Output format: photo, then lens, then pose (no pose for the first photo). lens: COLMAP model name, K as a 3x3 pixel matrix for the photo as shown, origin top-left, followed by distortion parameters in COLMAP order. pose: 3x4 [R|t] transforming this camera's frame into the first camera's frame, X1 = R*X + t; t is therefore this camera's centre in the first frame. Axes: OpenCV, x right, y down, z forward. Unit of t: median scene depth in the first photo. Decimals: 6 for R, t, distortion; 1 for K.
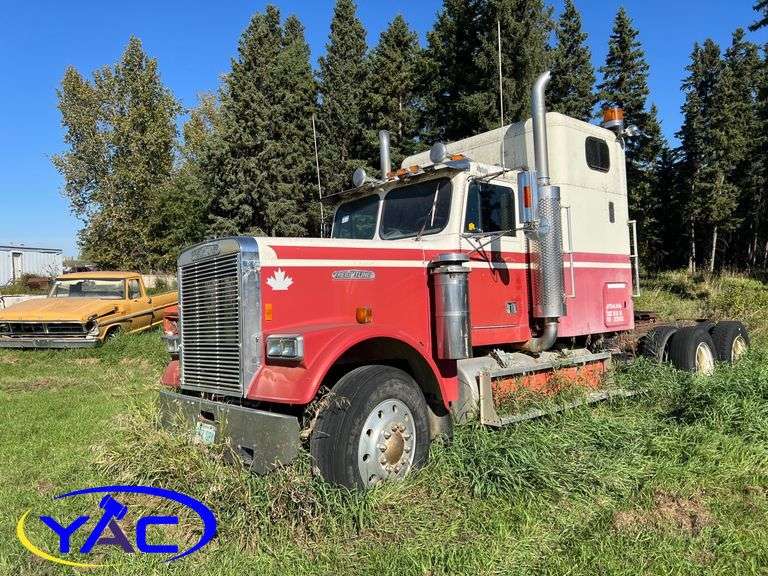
lens RADIAL K [[618.3, 0, 384.0], [0, 618.3, 288.0], [0, 0, 1]] dist [0.034046, -0.006574]
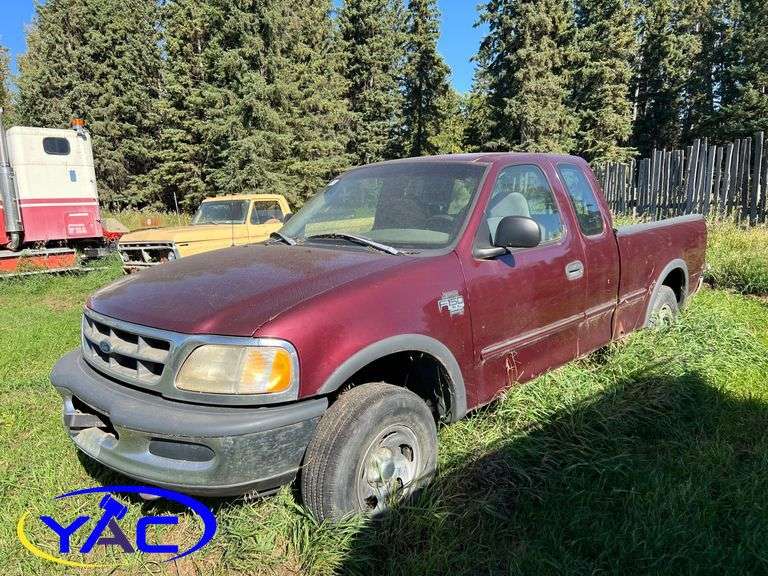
lens RADIAL K [[618.3, 0, 384.0], [0, 618.3, 288.0], [0, 0, 1]] dist [0.034046, -0.006574]
pose [[0.988959, -0.059082, 0.135904, 0.166932], [0.042206, 0.991400, 0.123870, 0.003699], [-0.142054, -0.116766, 0.982948, -0.172547]]
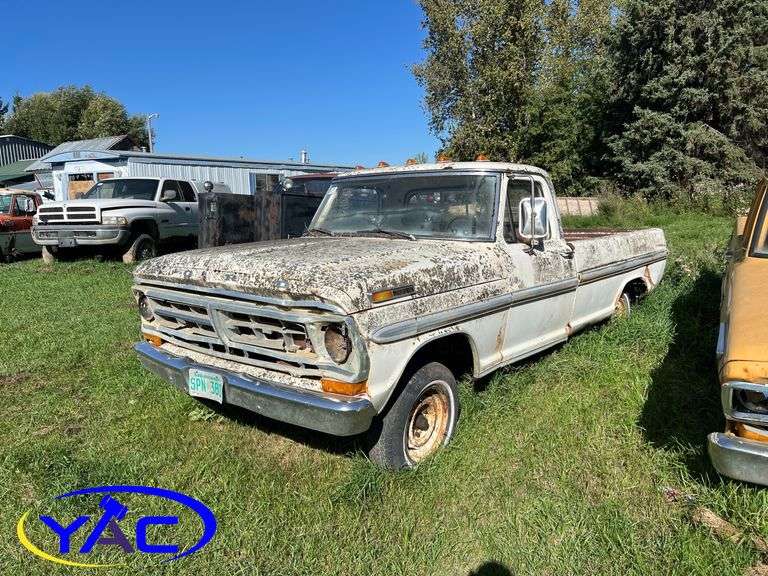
lens RADIAL K [[618.3, 0, 384.0], [0, 618.3, 288.0], [0, 0, 1]] dist [0.034046, -0.006574]
pose [[0.887571, 0.045349, -0.458433, -0.199730], [0.008315, 0.993404, 0.114367, -0.000424], [0.460595, -0.105321, 0.881340, 0.236648]]
